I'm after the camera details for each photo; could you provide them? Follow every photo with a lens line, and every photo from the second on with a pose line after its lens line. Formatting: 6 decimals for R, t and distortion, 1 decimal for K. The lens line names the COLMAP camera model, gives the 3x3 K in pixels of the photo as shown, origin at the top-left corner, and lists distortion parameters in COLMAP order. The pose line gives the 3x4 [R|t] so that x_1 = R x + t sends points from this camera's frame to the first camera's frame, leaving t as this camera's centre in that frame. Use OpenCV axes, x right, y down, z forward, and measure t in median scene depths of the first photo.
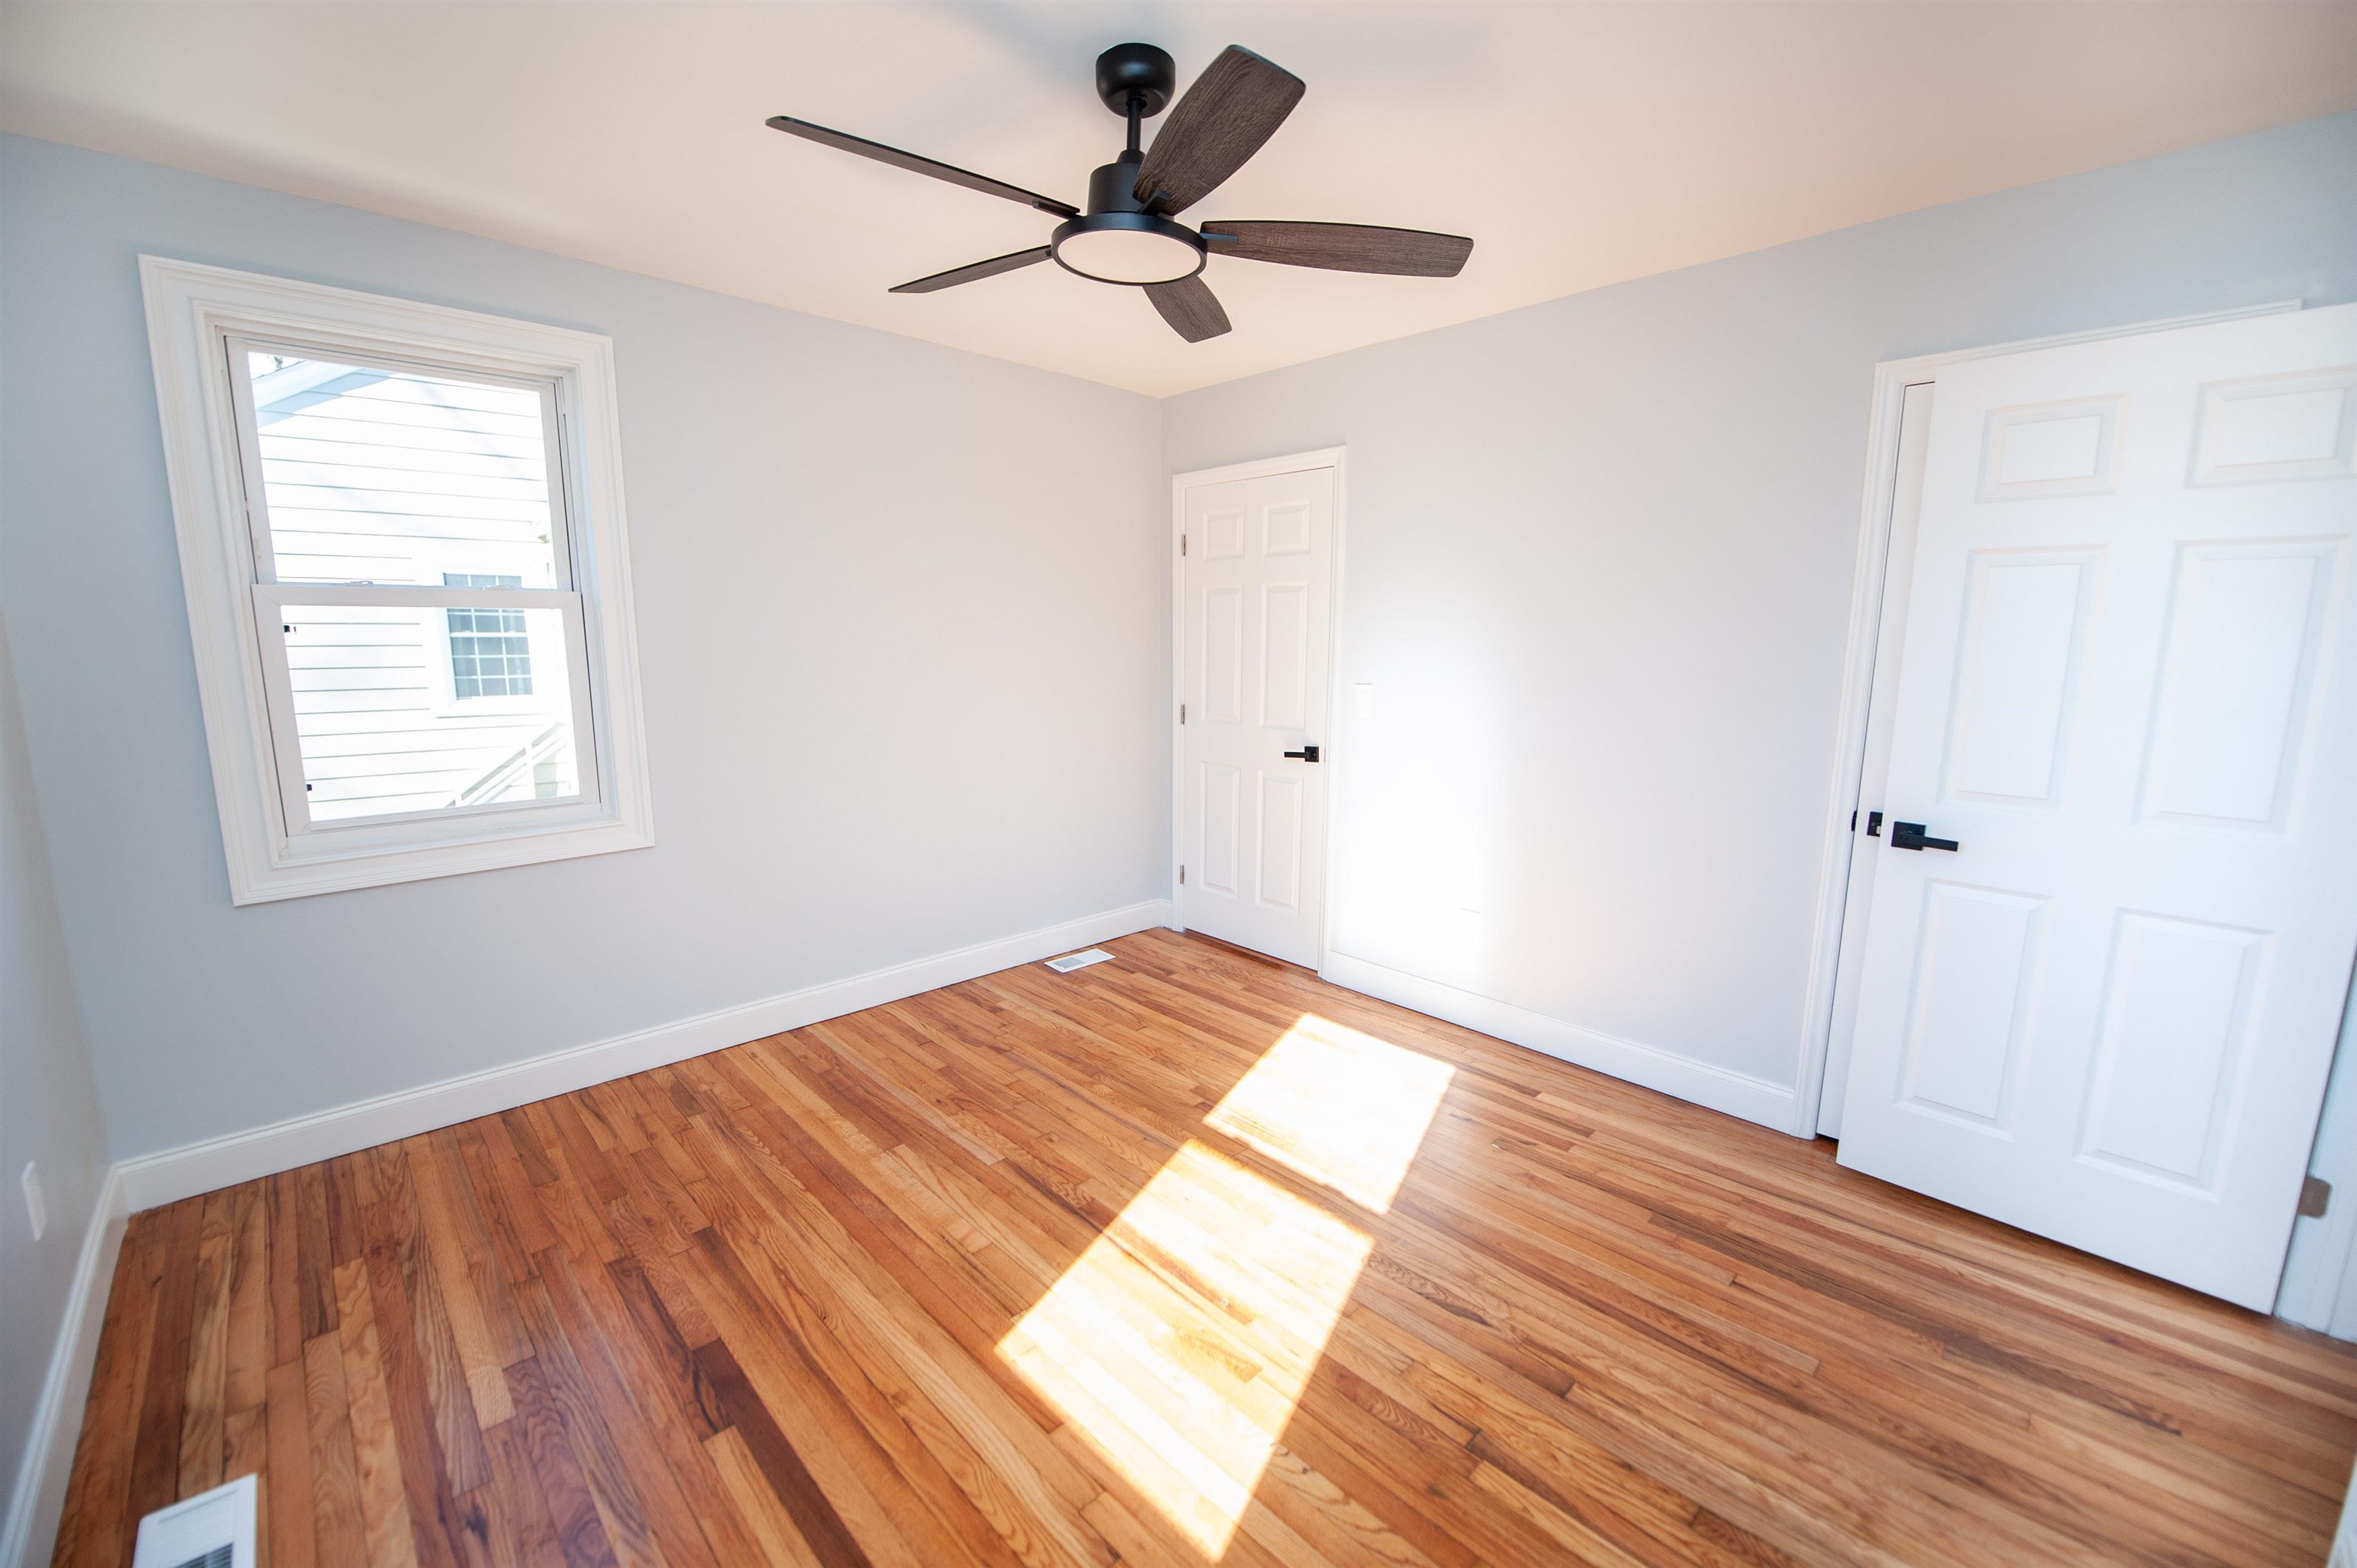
lens RADIAL K [[944.3, 0, 1182.5], [0, 944.3, 784.1], [0, 0, 1]] dist [-0.018192, -0.002174]
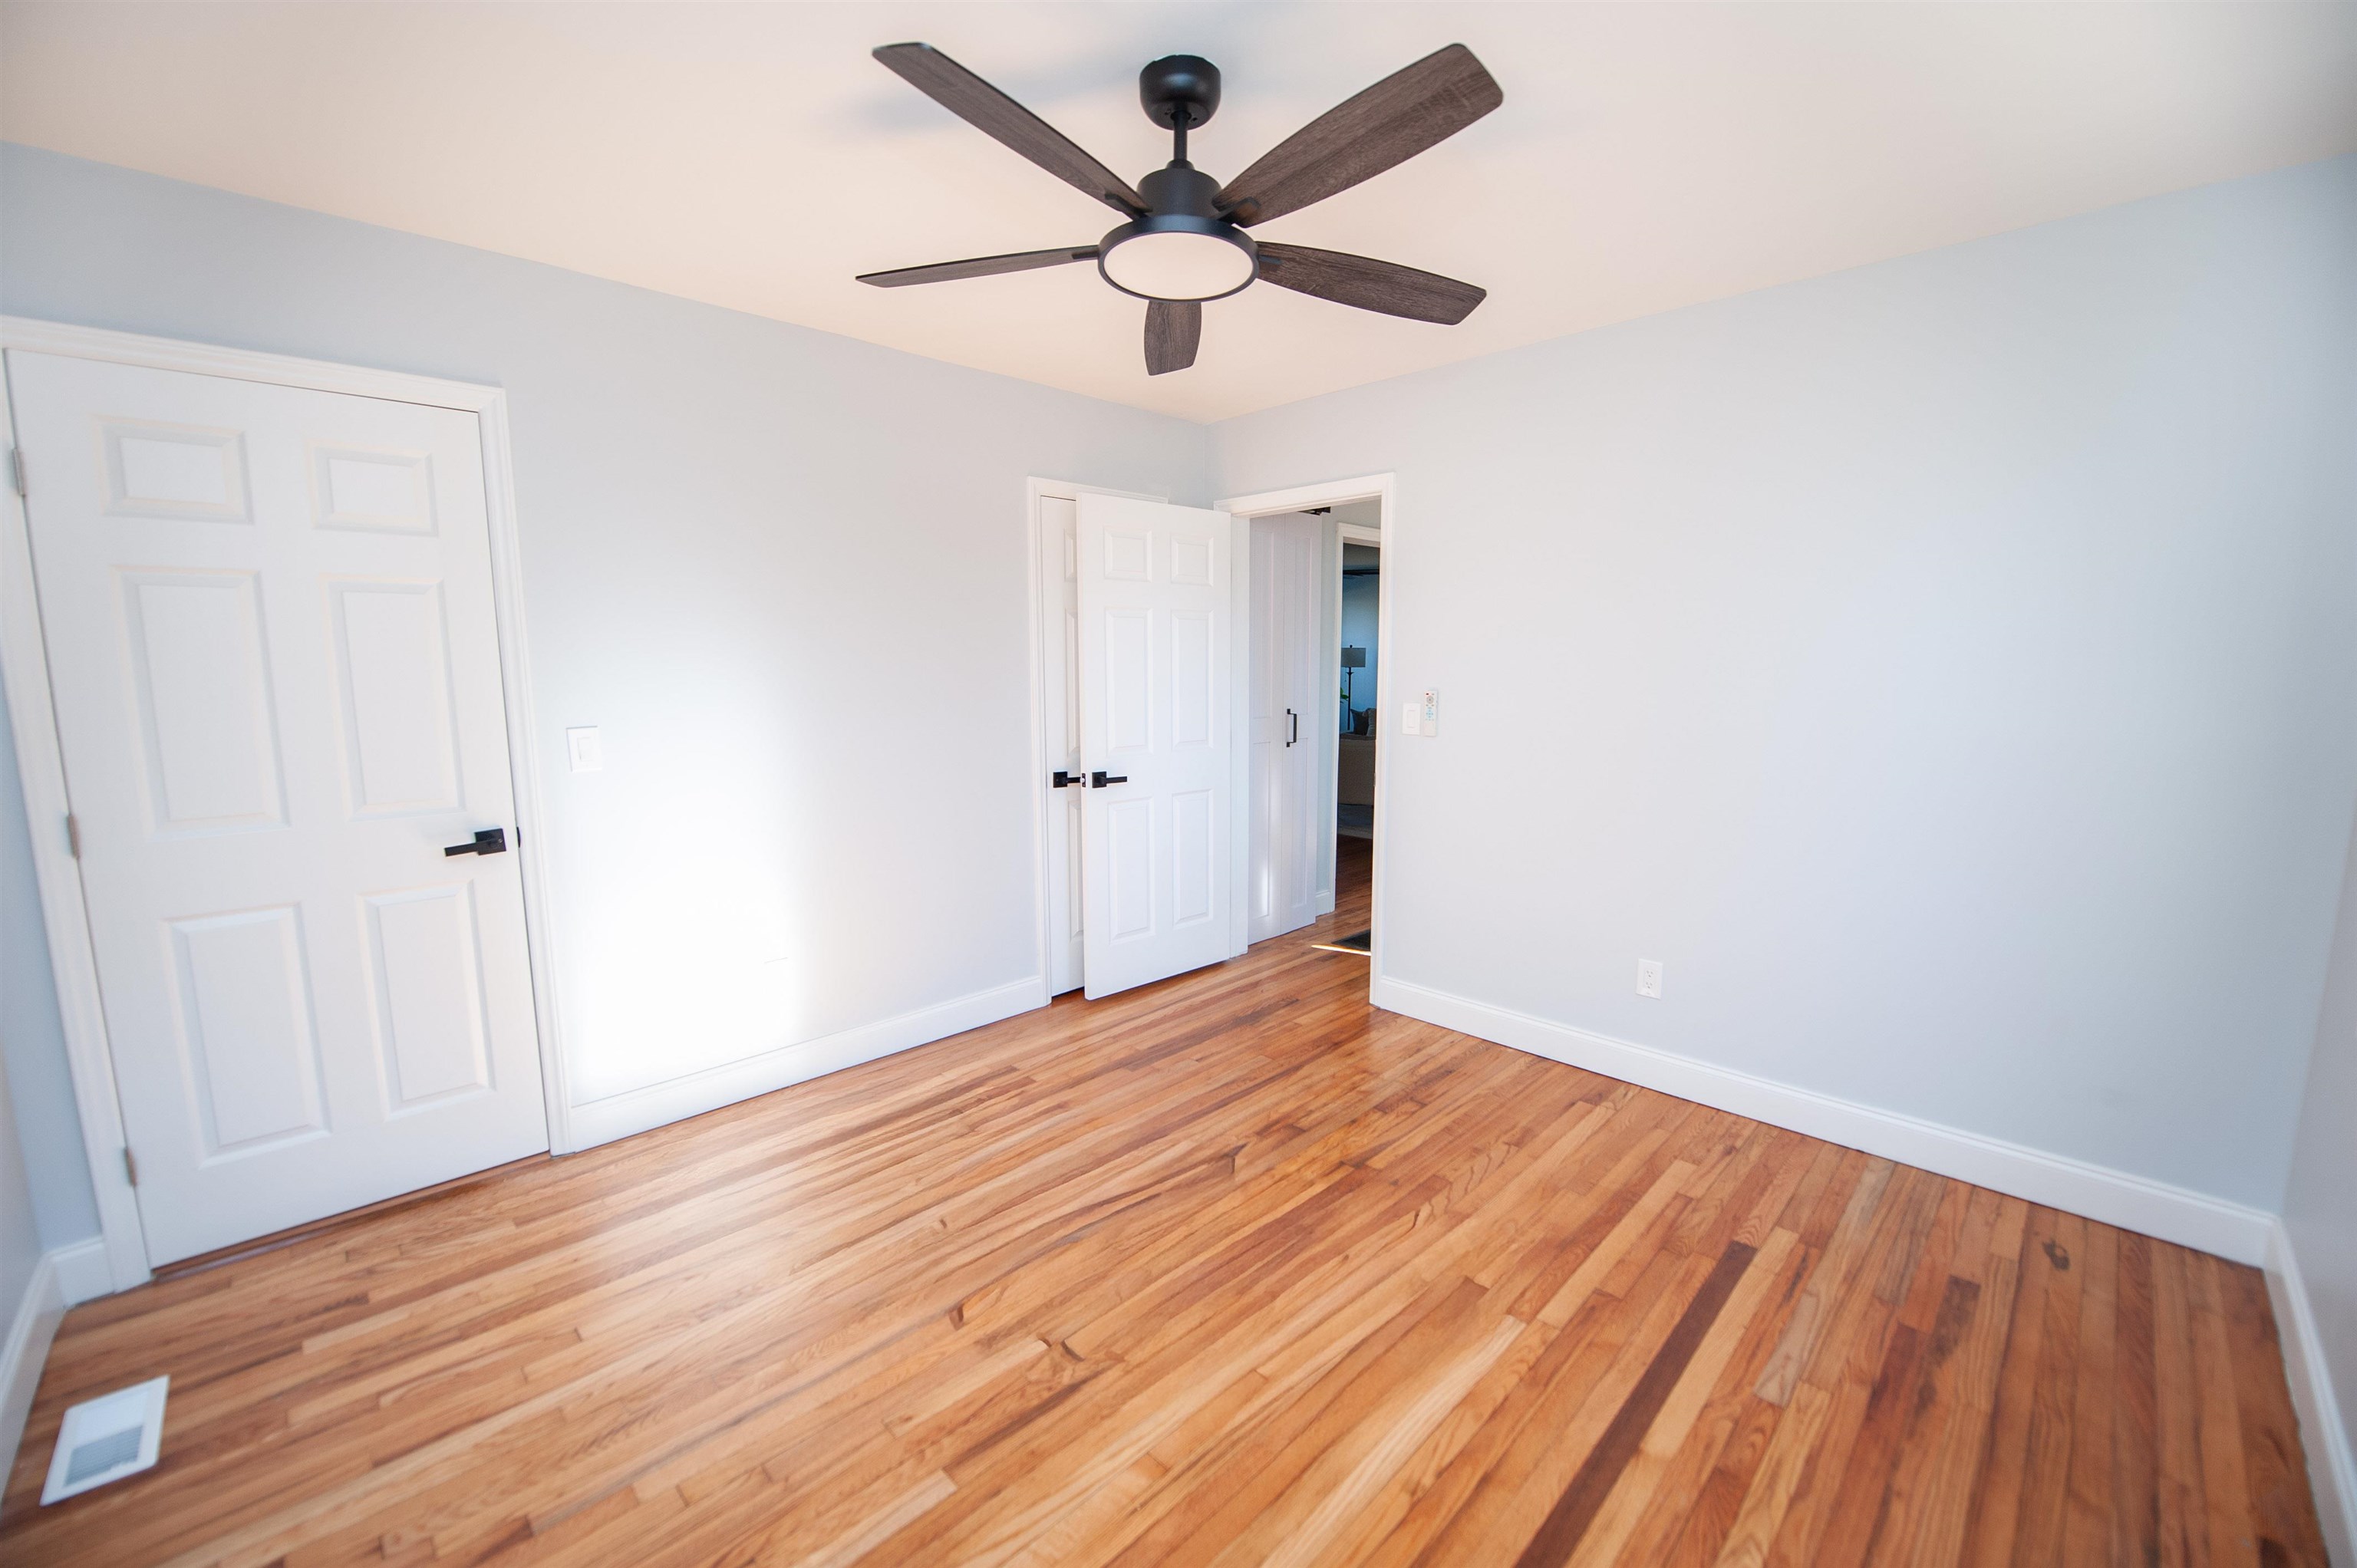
lens RADIAL K [[944.3, 0, 1182.2], [0, 944.3, 783.0], [0, 0, 1]] dist [-0.018192, -0.002174]
pose [[-0.016813, -0.133735, 0.990874, -0.864528], [0.160383, 0.977821, 0.134695, -0.138586], [-0.986912, 0.161184, 0.005009, 0.860696]]
